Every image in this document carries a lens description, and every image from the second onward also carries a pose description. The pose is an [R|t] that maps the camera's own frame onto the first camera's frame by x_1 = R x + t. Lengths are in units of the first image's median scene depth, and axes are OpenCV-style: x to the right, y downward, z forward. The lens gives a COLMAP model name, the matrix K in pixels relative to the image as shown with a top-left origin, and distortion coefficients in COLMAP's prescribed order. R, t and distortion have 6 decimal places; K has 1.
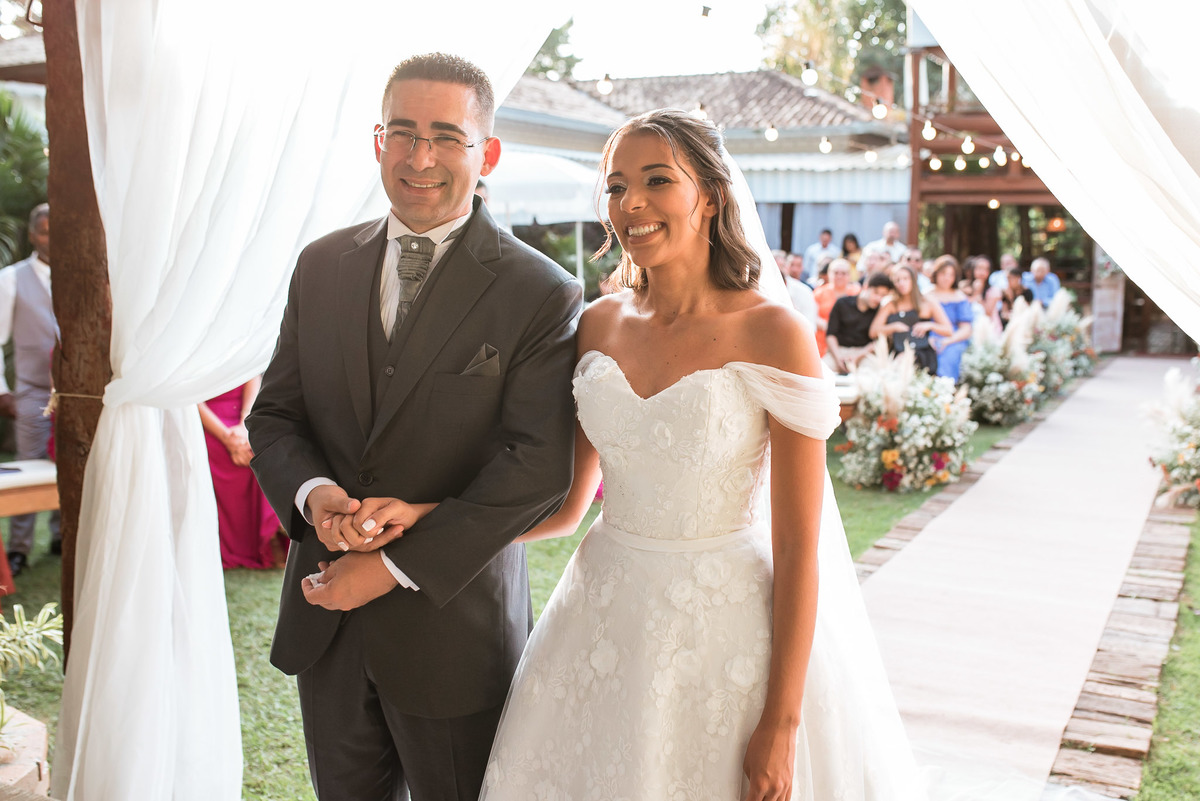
lens RADIAL K [[1308.0, 0, 600.0], [0, 1308.0, 400.5], [0, 0, 1]] dist [-0.054546, 0.013861]
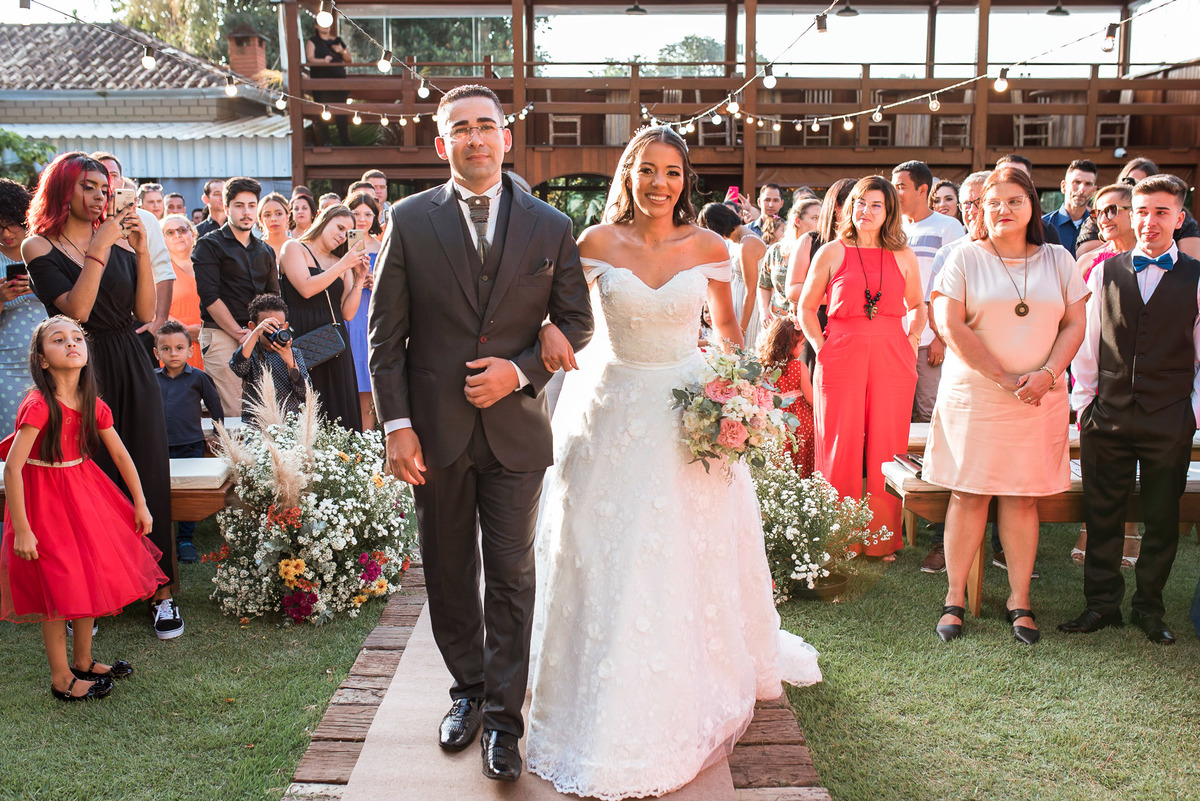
lens RADIAL K [[1222.0, 0, 581.6], [0, 1222.0, 408.1], [0, 0, 1]] dist [-0.060359, 0.092416]
pose [[0.895483, -0.075350, 0.438671, 0.096299], [0.063855, 0.997120, 0.040924, -0.046326], [-0.440491, -0.008635, 0.897716, 0.415797]]
